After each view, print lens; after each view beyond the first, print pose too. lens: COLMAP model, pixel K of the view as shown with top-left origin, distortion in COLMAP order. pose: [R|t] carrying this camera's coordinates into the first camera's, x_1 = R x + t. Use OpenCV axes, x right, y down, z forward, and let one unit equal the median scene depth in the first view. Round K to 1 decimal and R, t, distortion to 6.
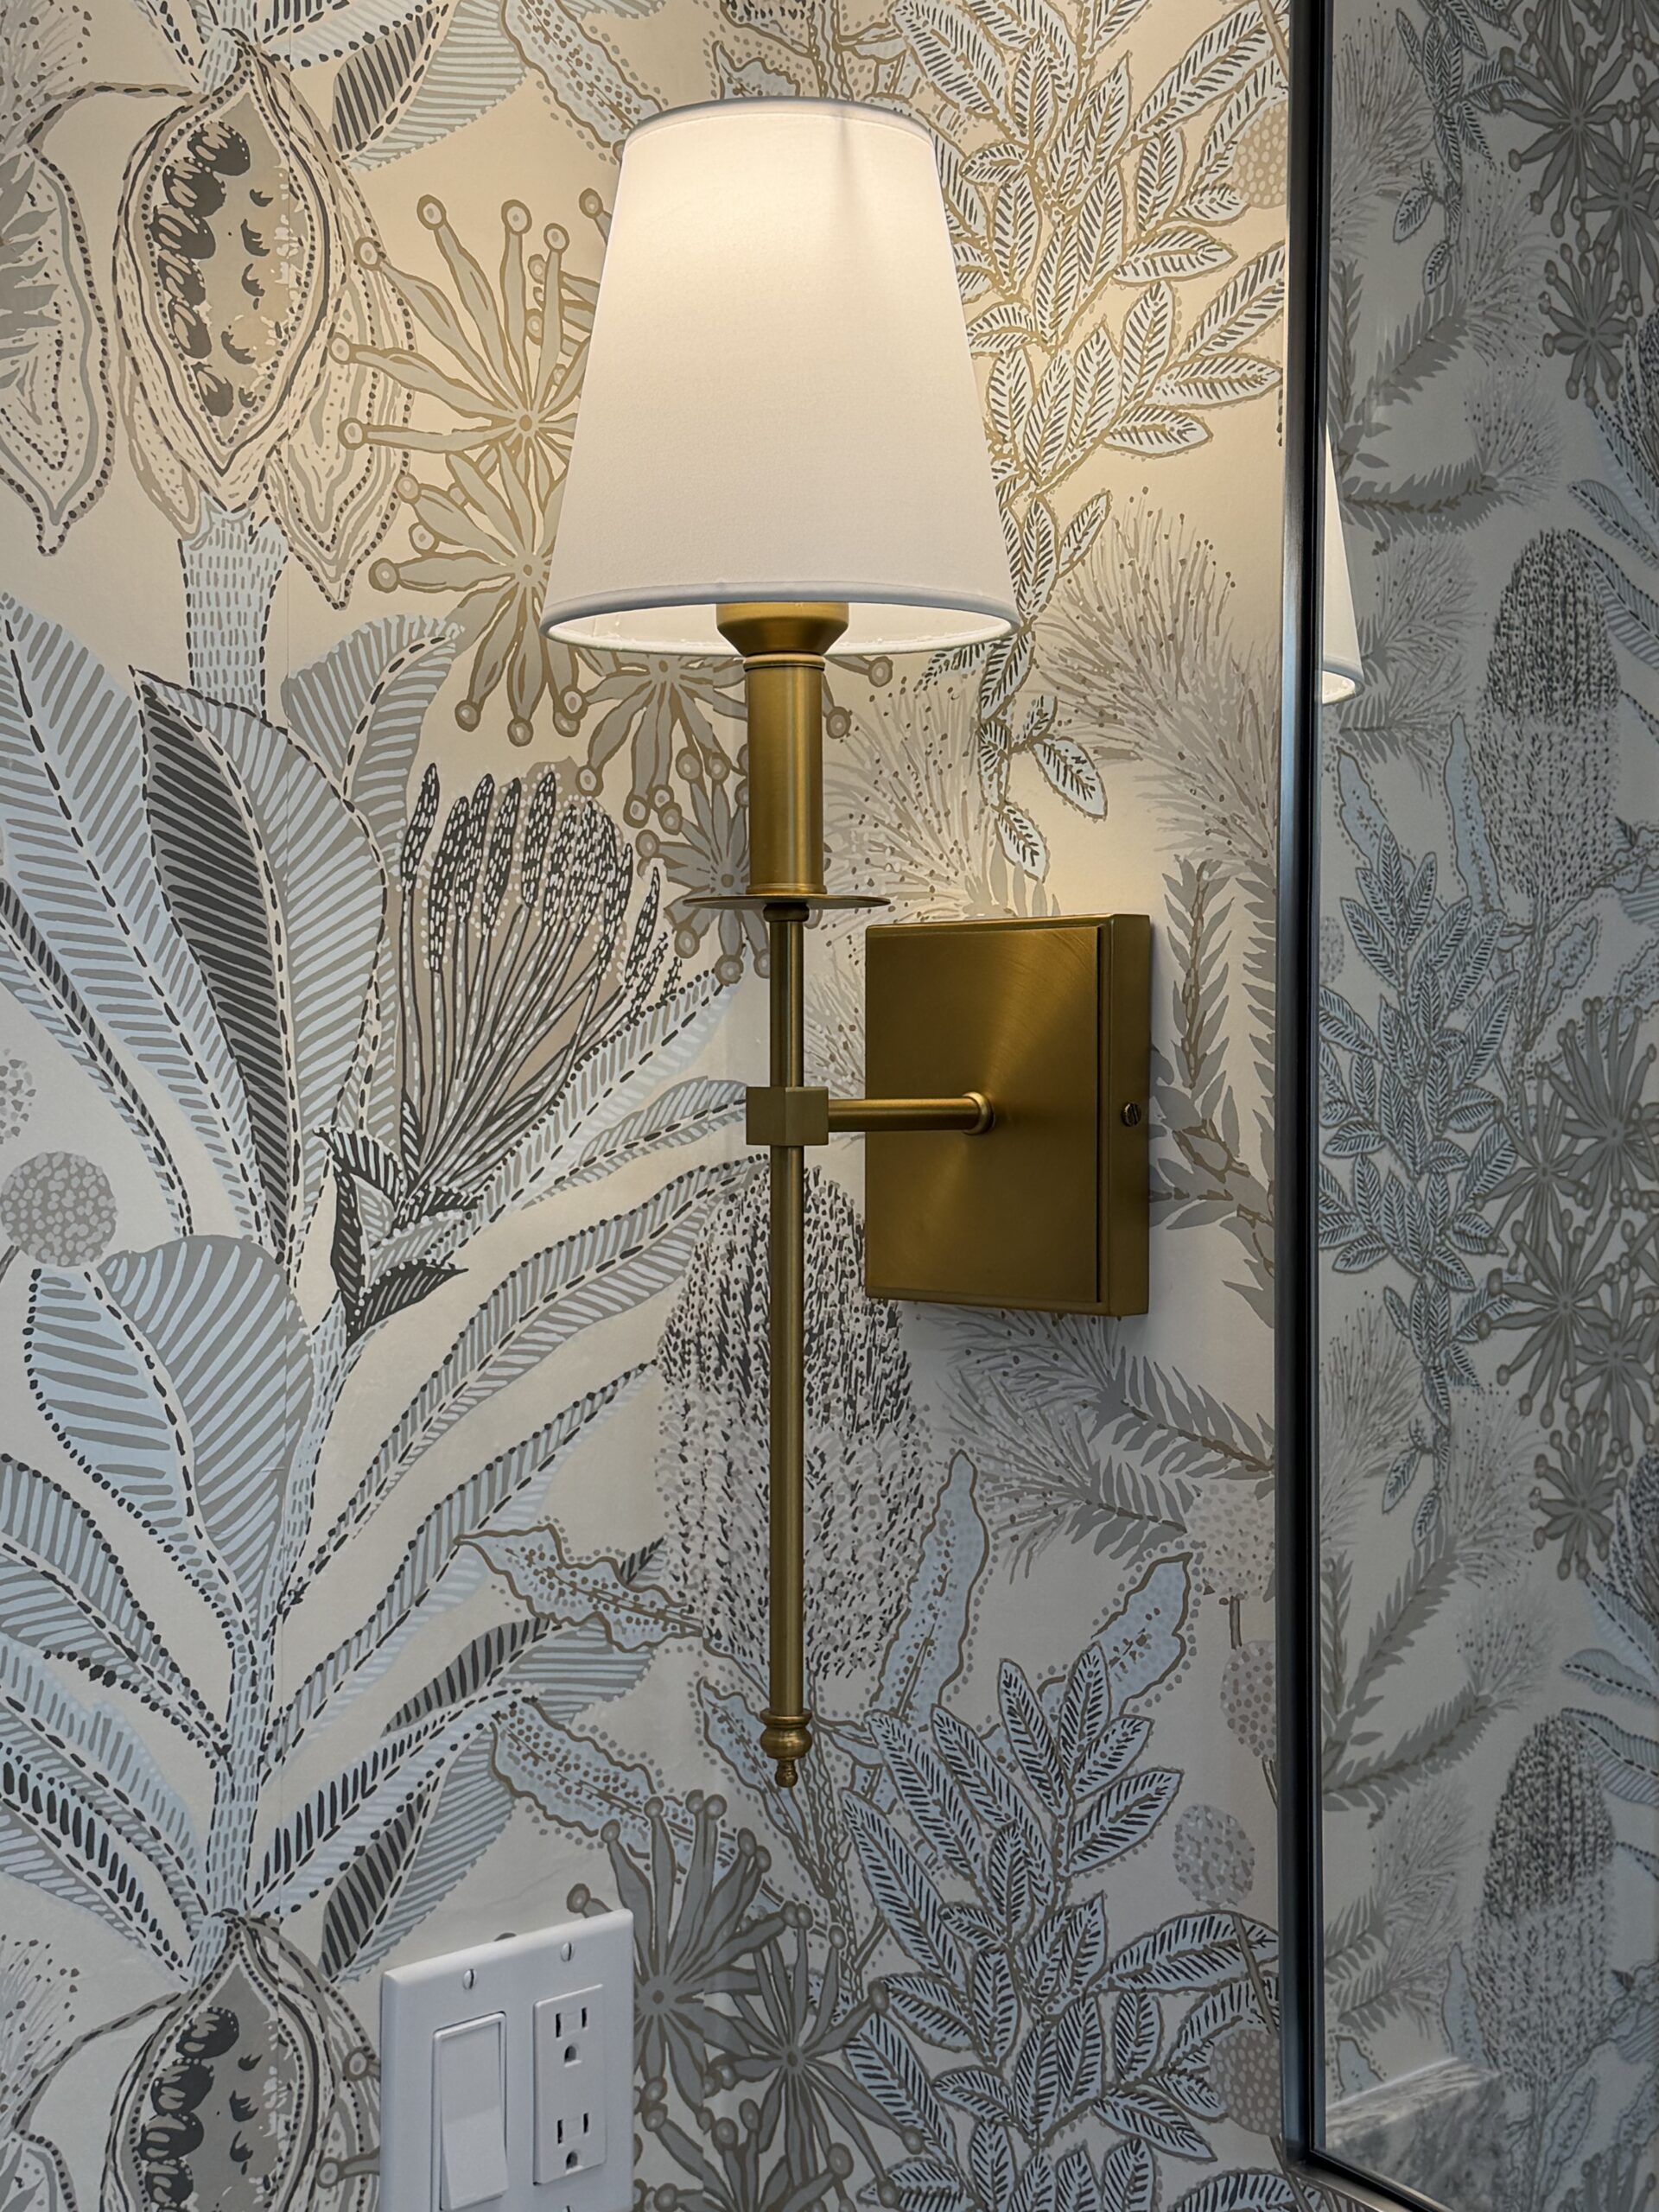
lens RADIAL K [[2966.8, 0, 835.6], [0, 2966.8, 1115.5], [0, 0, 1]] dist [0.100669, 0.000000]
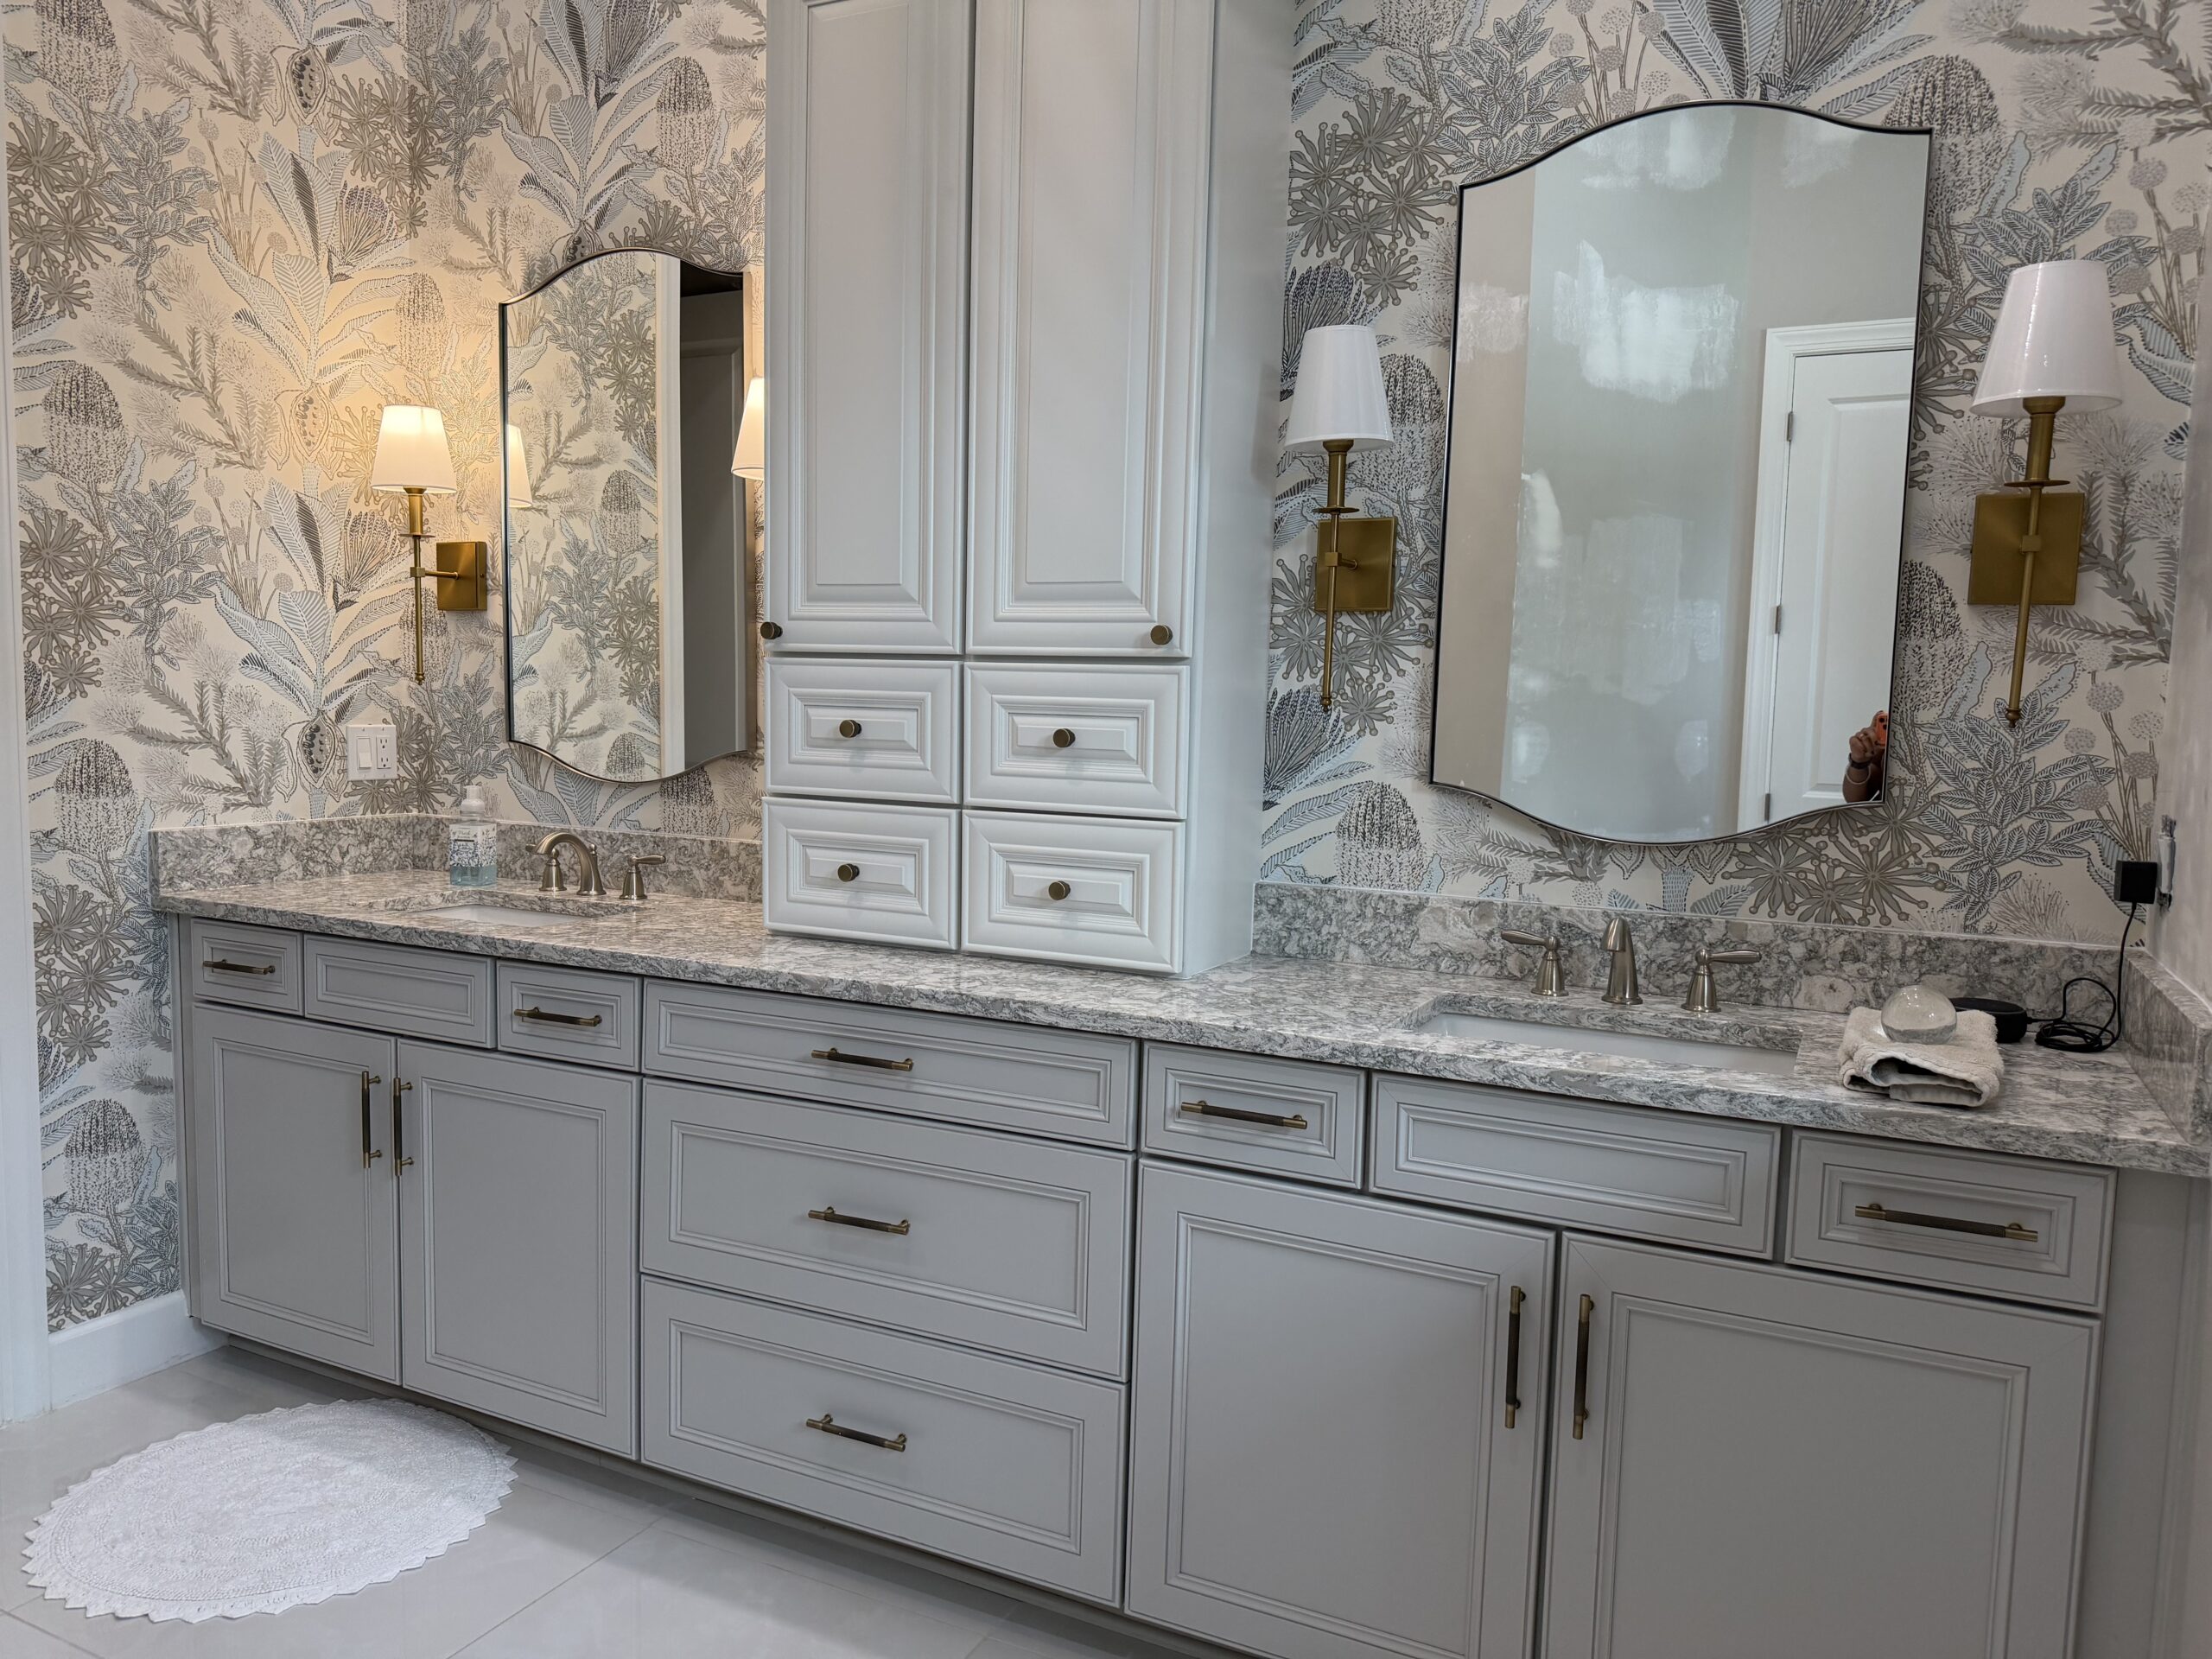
lens RADIAL K [[1565.3, 0, 1102.1], [0, 1565.3, 846.6], [0, 0, 1]] dist [0.048021, -0.076605]
pose [[0.948613, -0.012708, 0.316184, 0.261280], [-0.013966, 0.996538, 0.081952, 0.252096], [-0.316131, -0.082156, 0.945152, -2.308739]]
